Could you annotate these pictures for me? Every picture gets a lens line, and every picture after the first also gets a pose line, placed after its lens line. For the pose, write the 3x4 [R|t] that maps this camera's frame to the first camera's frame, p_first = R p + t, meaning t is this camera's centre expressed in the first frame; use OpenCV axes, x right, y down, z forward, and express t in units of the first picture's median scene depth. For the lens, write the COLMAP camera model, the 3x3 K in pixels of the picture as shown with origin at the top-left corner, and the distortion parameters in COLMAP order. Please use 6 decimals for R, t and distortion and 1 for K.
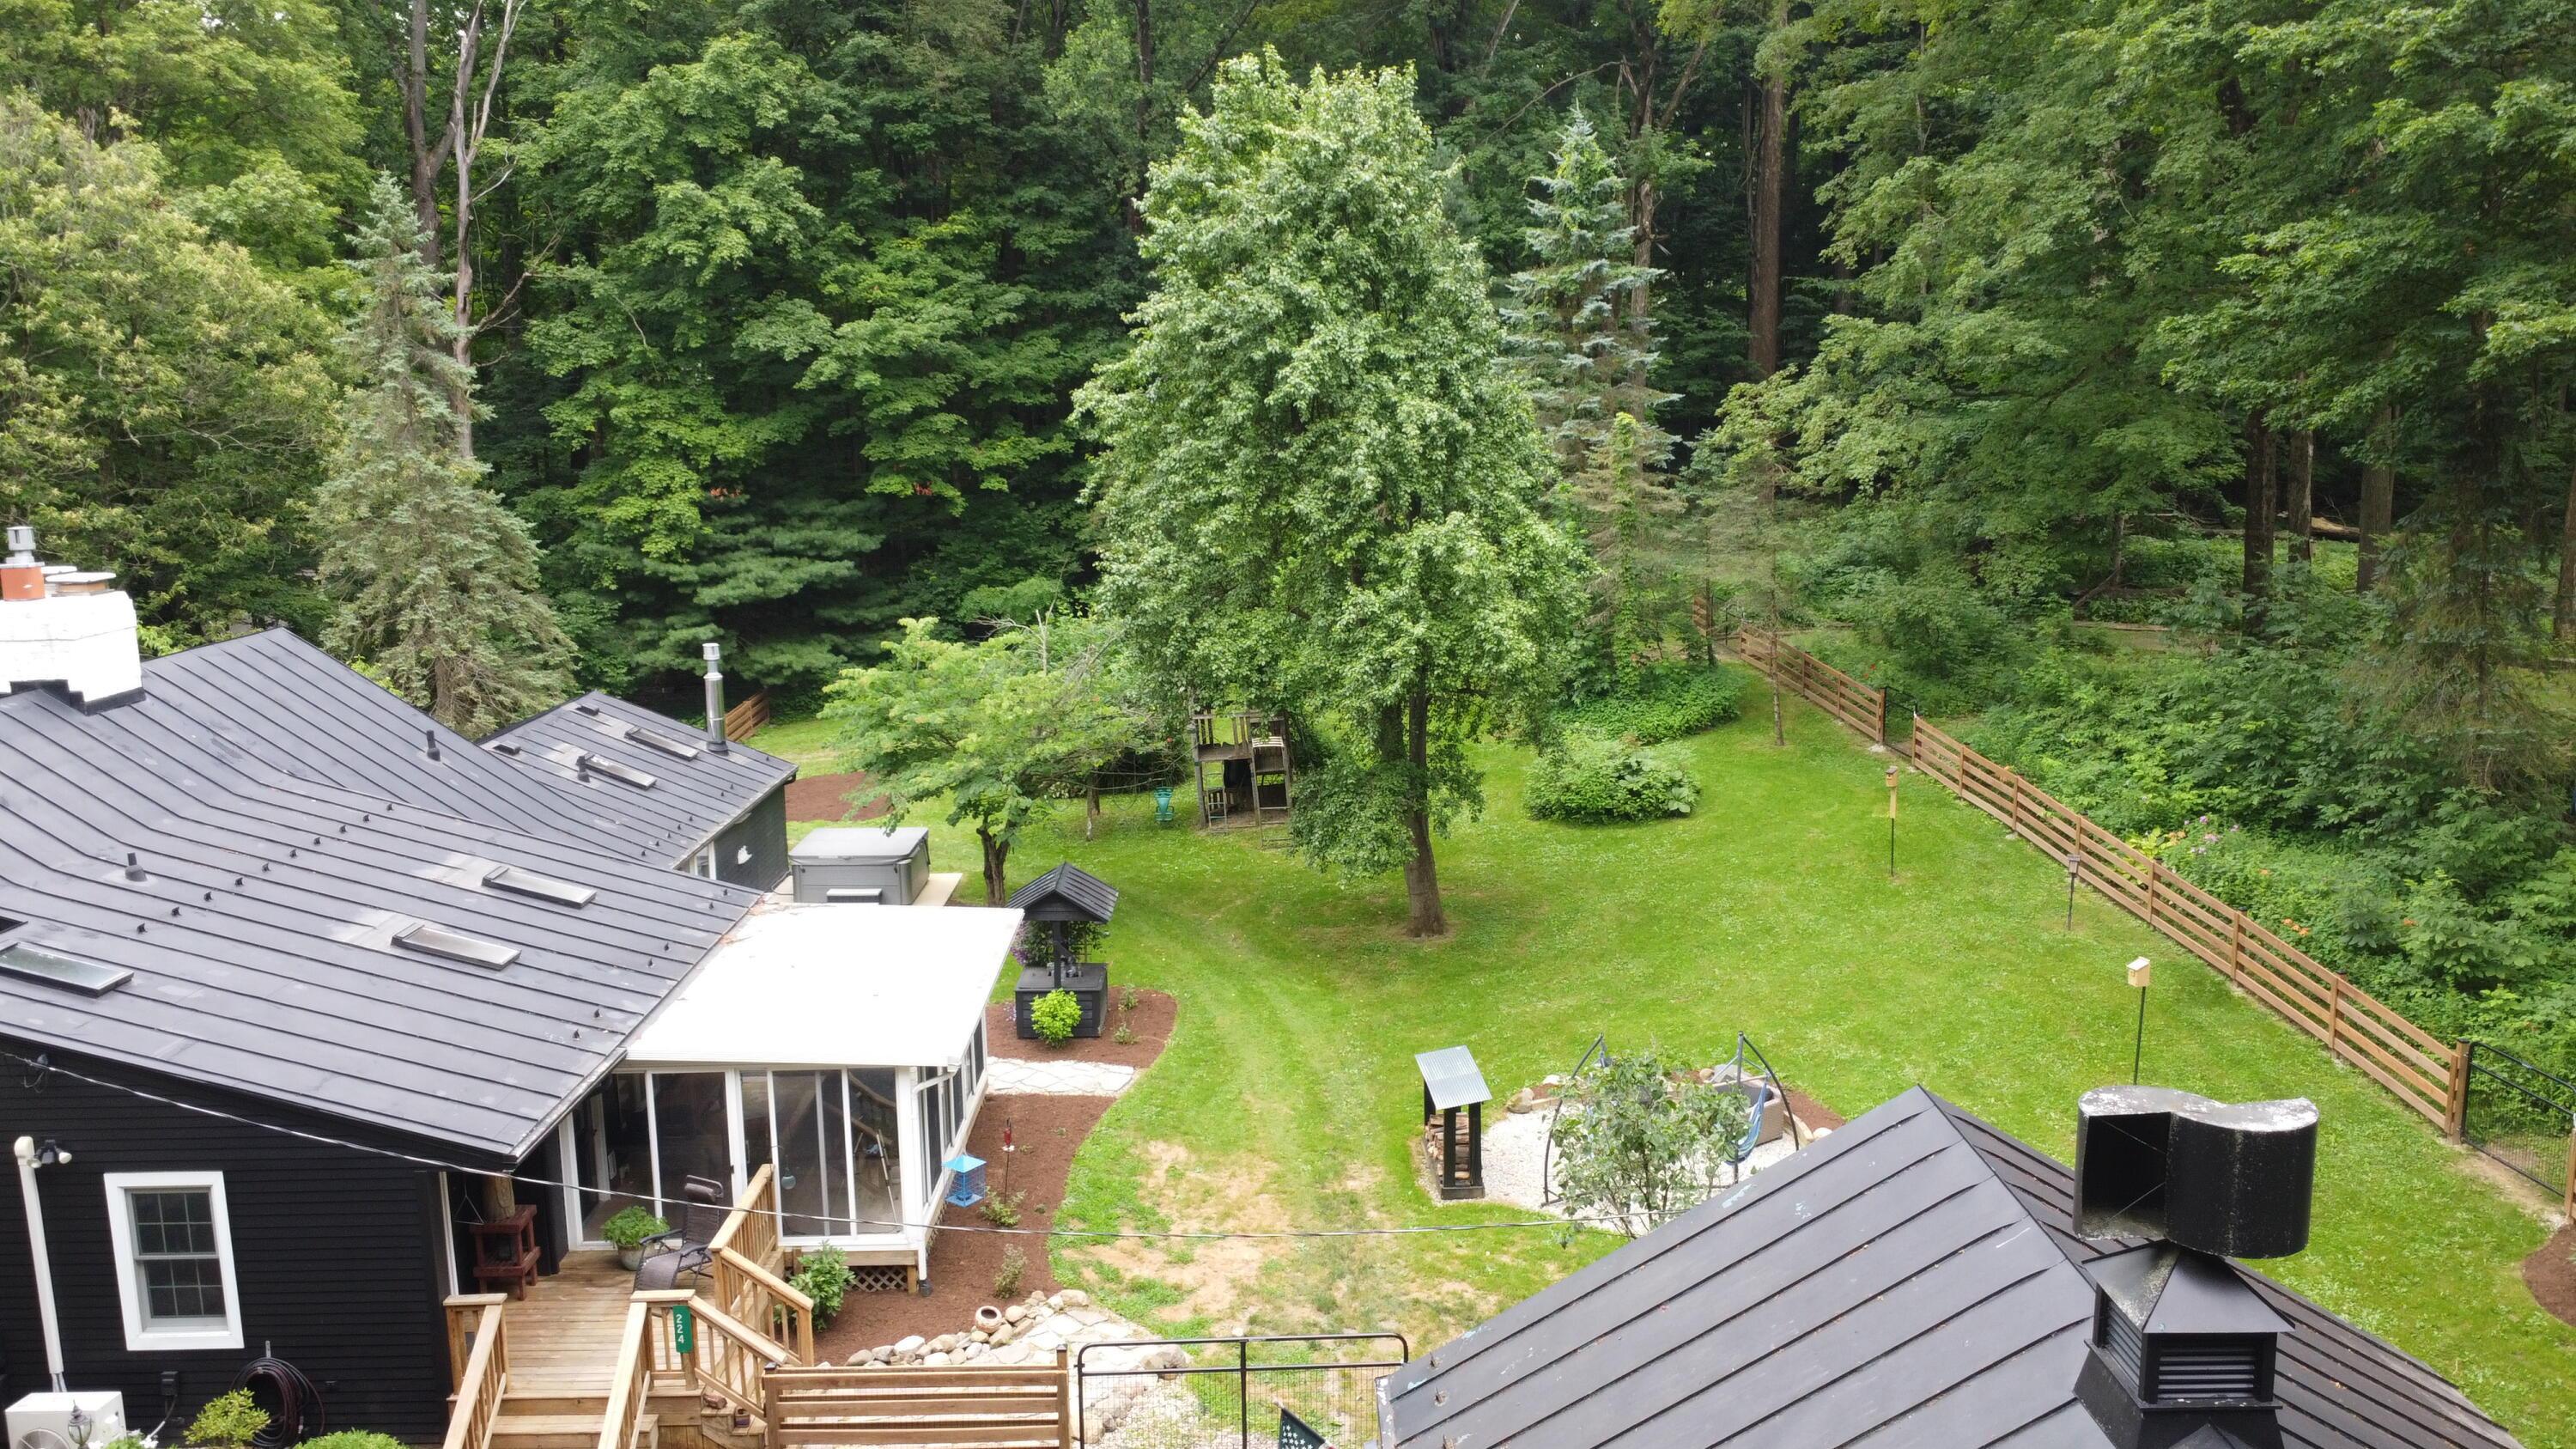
lens RADIAL K [[1940.3, 0, 1288.0], [0, 1940.3, 724.5], [0, 0, 1]] dist [0.004801, -0.001985]
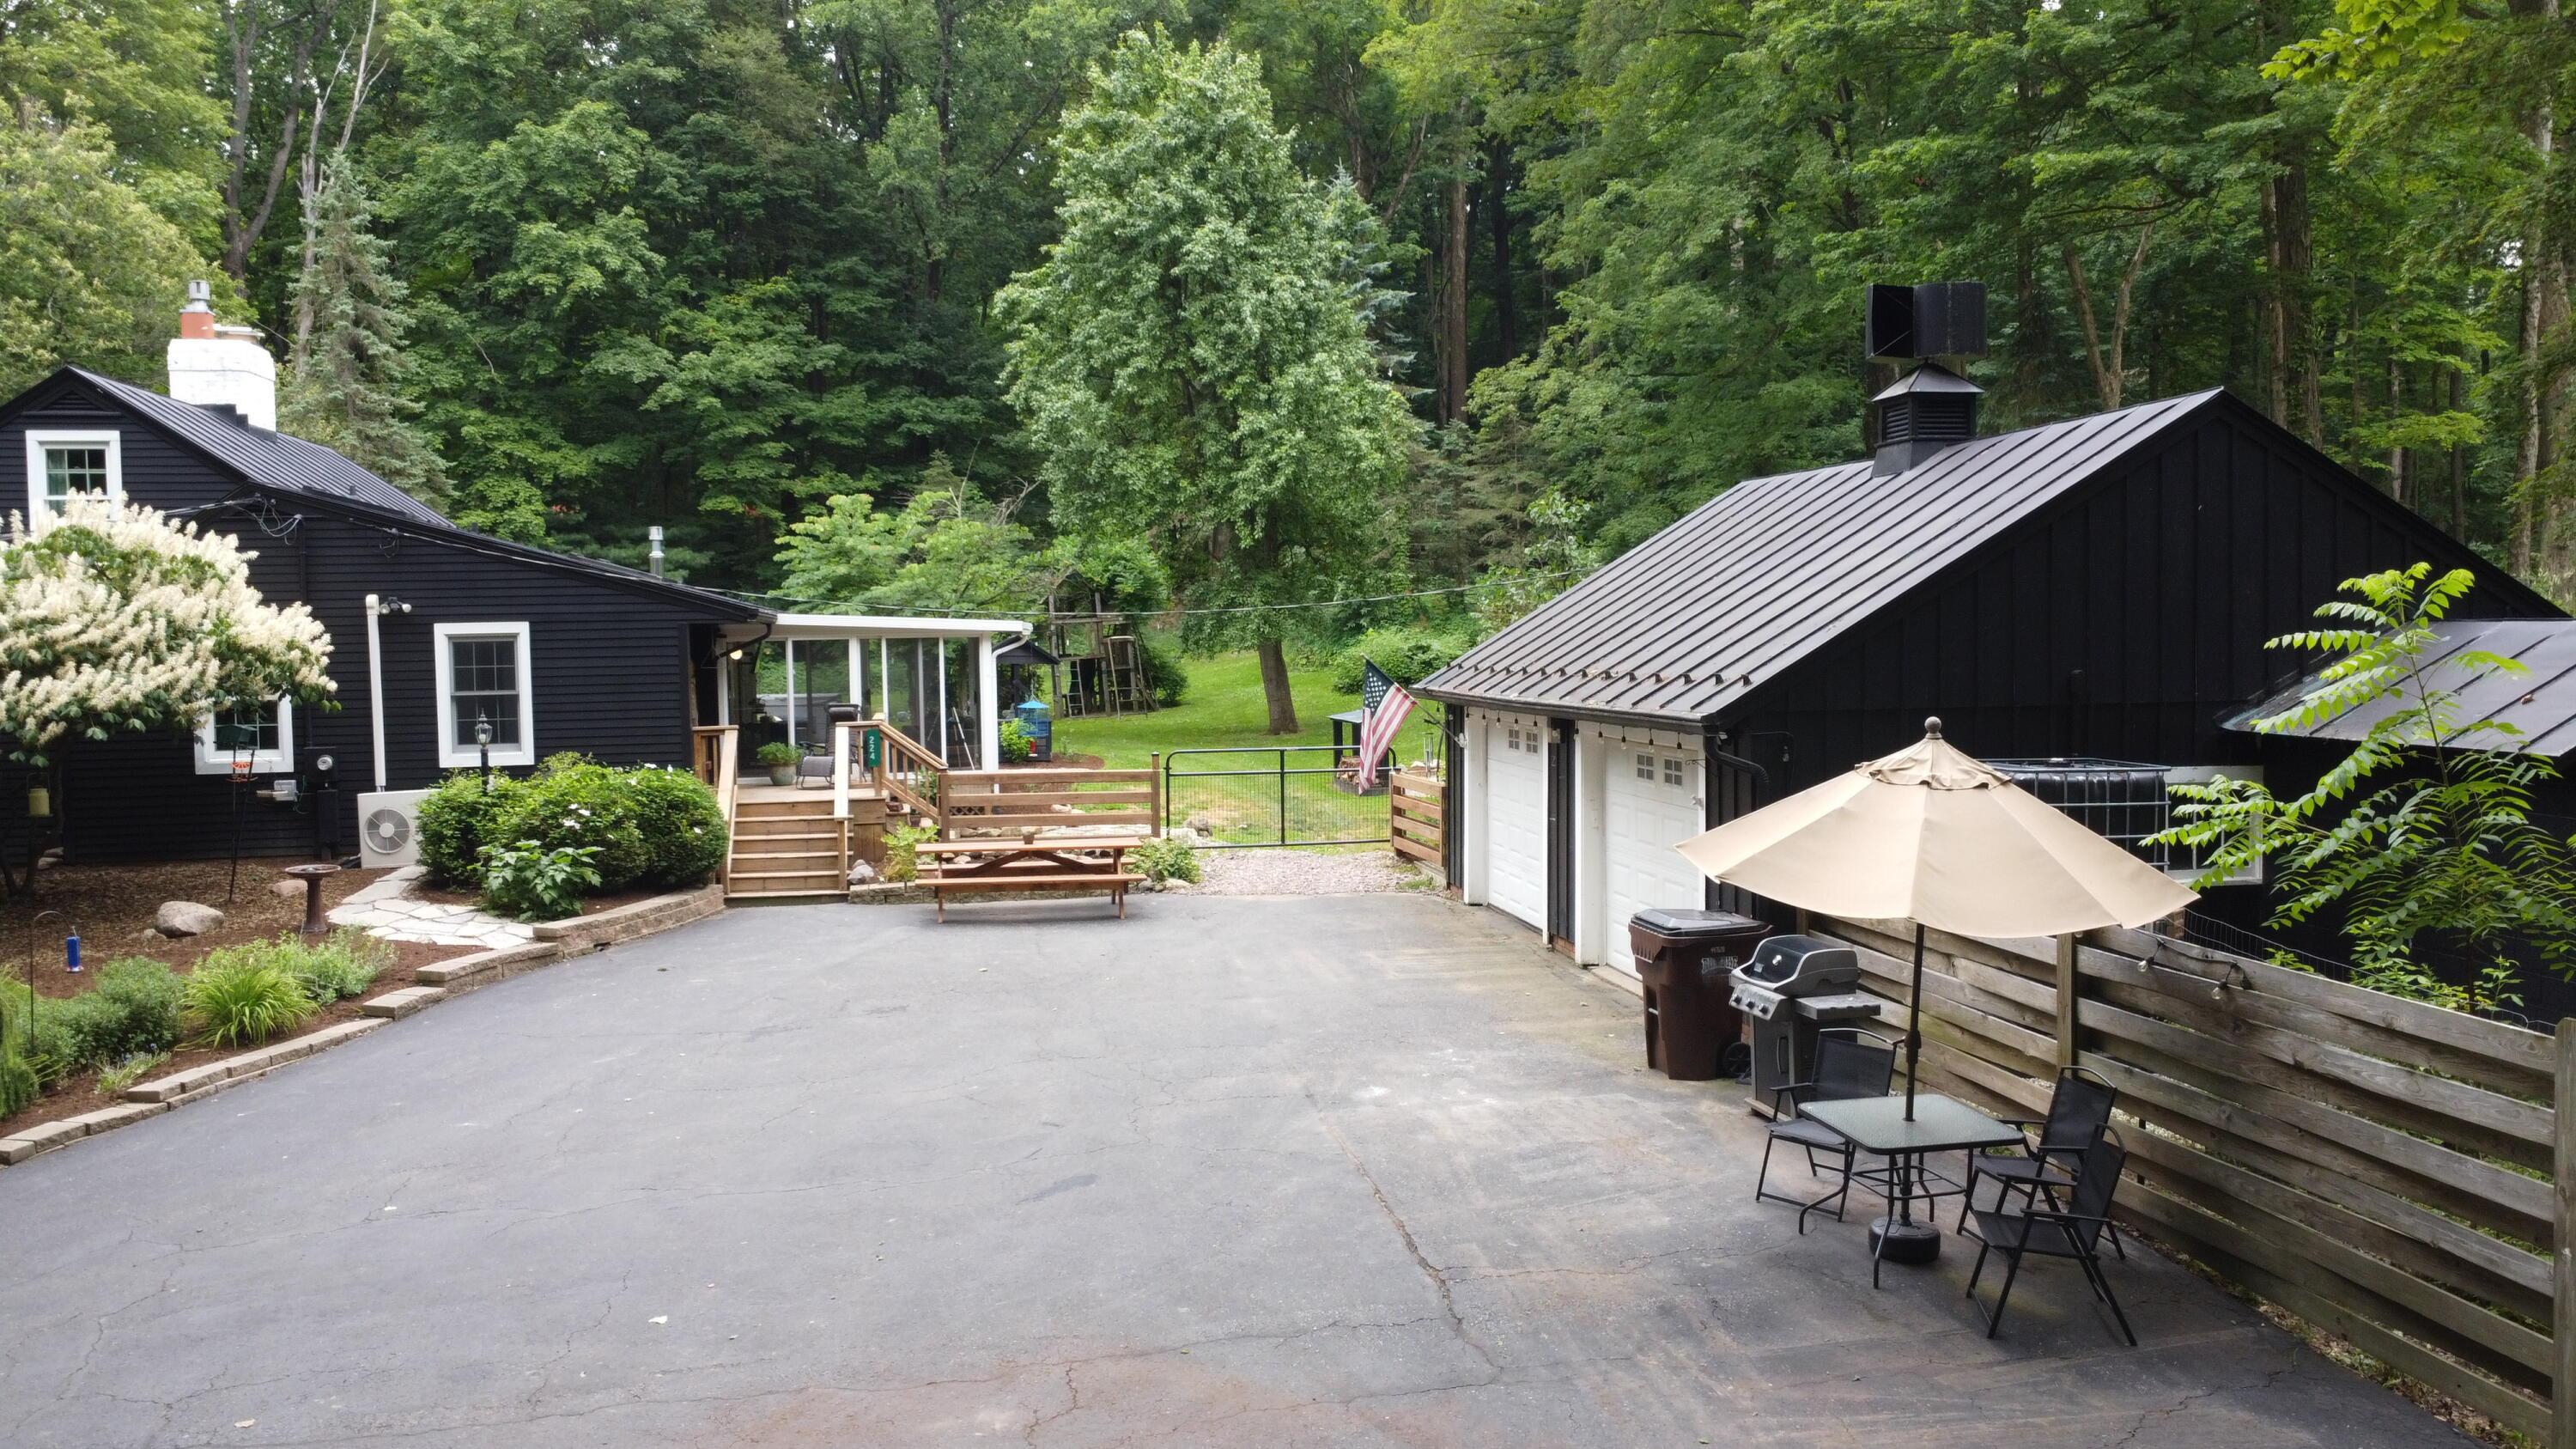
lens RADIAL K [[1940.3, 0, 1288.0], [0, 1940.3, 724.5], [0, 0, 1]] dist [0.004801, -0.001985]
pose [[0.983627, -0.009886, 0.179943, -0.094007], [0.033605, 0.991042, -0.129252, 0.166244], [-0.177053, 0.133183, 0.975148, -0.128967]]
